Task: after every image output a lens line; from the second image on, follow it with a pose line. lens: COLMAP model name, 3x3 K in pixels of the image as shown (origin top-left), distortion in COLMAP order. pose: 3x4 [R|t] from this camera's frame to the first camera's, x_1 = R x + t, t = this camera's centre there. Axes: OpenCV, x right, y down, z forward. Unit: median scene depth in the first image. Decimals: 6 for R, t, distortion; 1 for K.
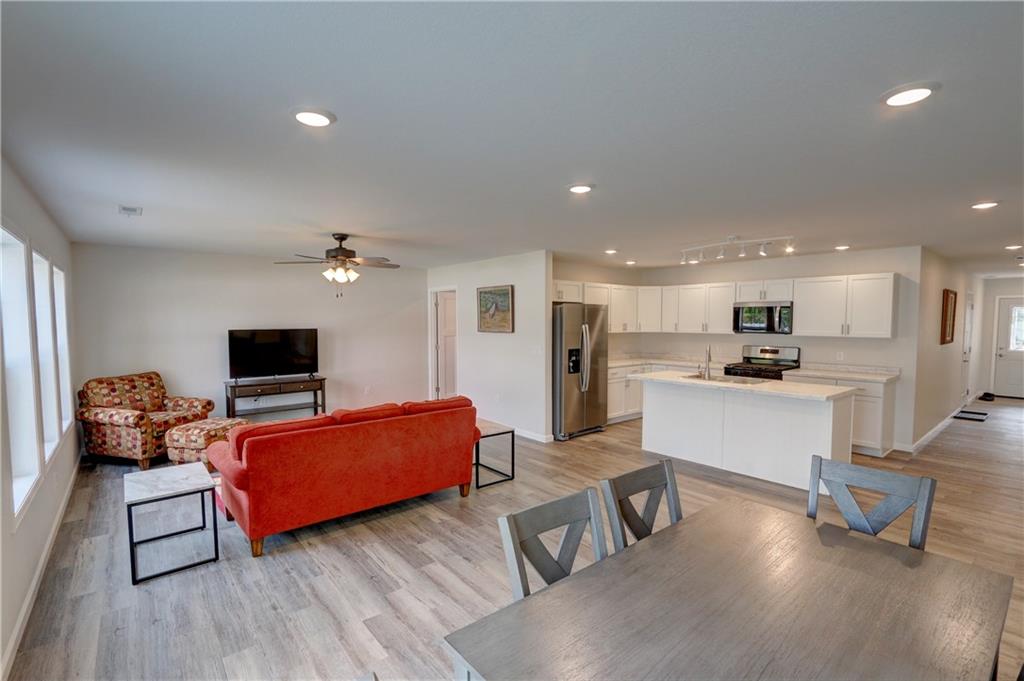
lens RADIAL K [[469.5, 0, 513.7], [0, 469.5, 348.8], [0, 0, 1]] dist [-0.014397, 0.000882]
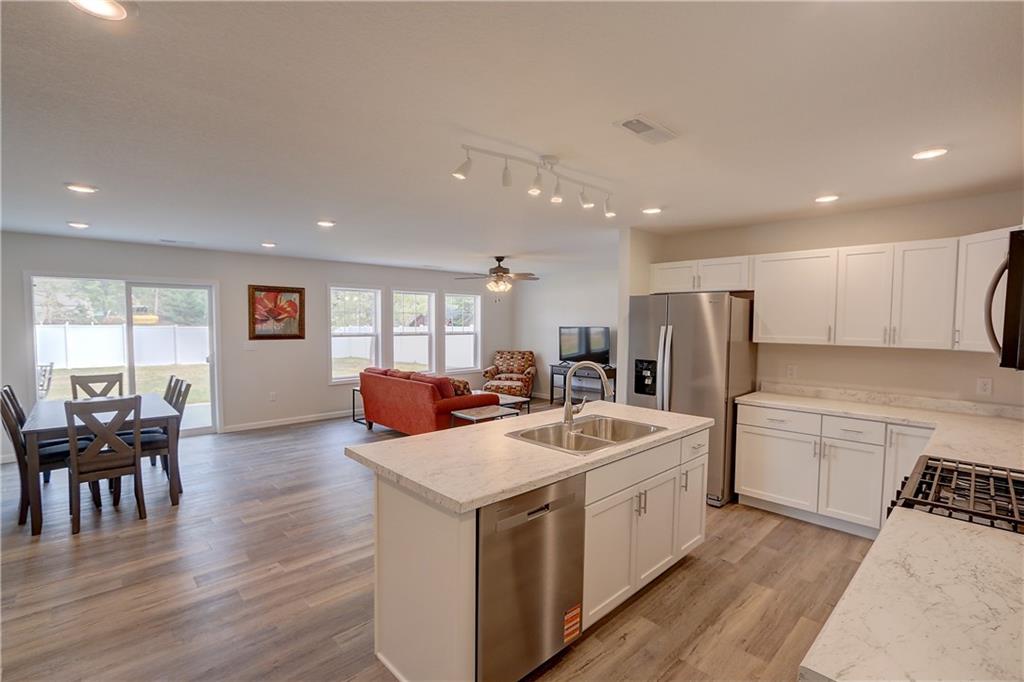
lens RADIAL K [[469.5, 0, 513.7], [0, 469.5, 349.3], [0, 0, 1]] dist [-0.014397, 0.000882]
pose [[0.089584, 0.061277, -0.994092, 0.880361], [-0.067162, 0.996205, 0.055355, -0.044191], [0.993712, 0.061807, 0.093360, 0.796447]]
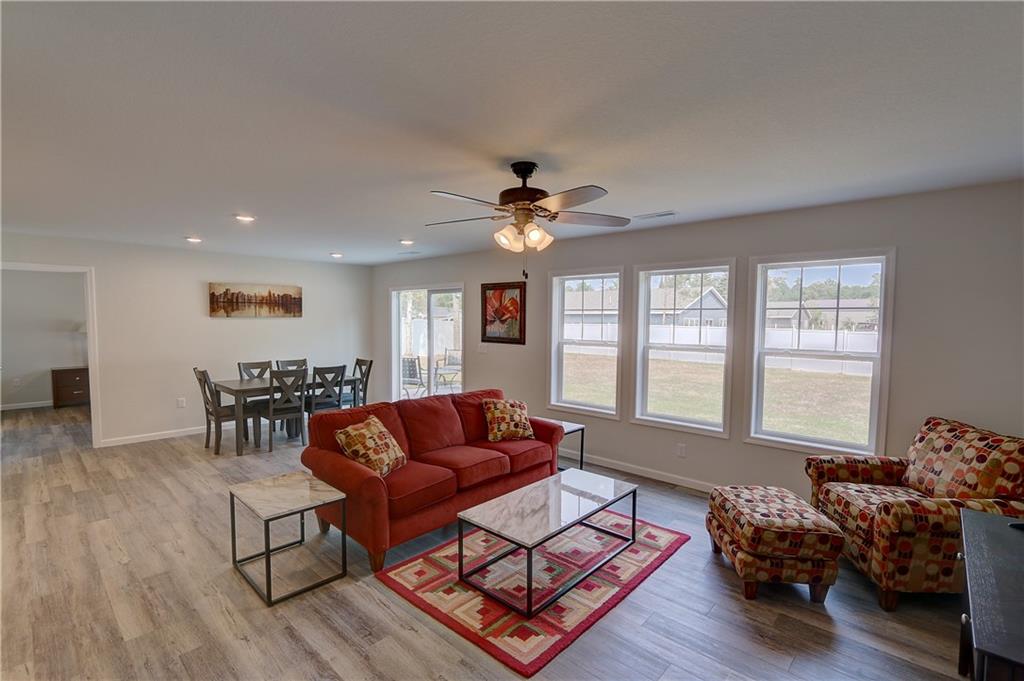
lens RADIAL K [[469.5, 0, 513.7], [0, 469.5, 348.8], [0, 0, 1]] dist [-0.014397, 0.000882]
pose [[-0.989587, 0.001309, -0.143932, -0.232329], [-0.016491, 0.992343, 0.122409, -0.079281], [0.142990, 0.123508, -0.981988, 1.341859]]
